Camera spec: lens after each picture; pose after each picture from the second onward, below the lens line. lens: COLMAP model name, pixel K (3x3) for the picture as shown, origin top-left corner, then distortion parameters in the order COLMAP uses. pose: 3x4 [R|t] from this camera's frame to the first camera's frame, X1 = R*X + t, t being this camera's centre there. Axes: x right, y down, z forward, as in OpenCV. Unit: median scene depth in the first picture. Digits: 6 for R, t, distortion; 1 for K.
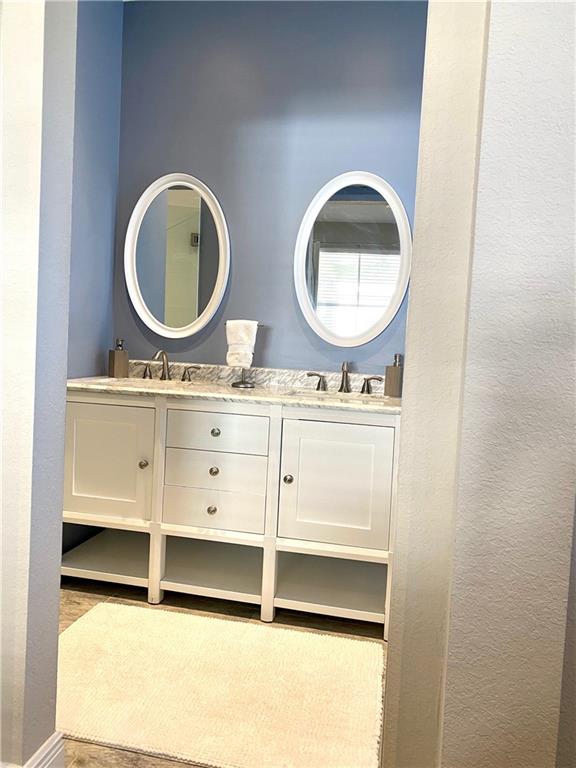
lens RADIAL K [[585.2, 0, 294.5], [0, 585.2, 378.4], [0, 0, 1]] dist [0.024863, -0.015482]
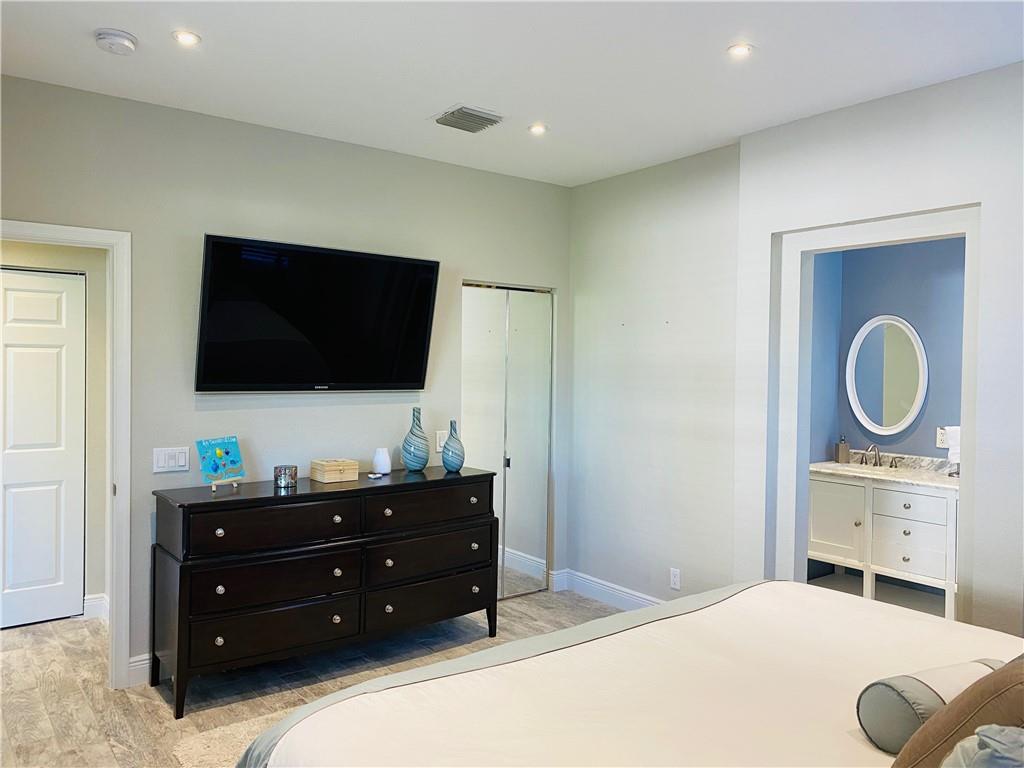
lens RADIAL K [[780.2, 0, 519.2], [0, 780.2, 374.4], [0, 0, 1]] dist [0.024863, -0.015482]
pose [[0.759341, -0.032998, -0.649856, 0.348939], [-0.015661, 0.997497, -0.068949, -0.072735], [0.650505, 0.062533, 0.756923, -0.965450]]
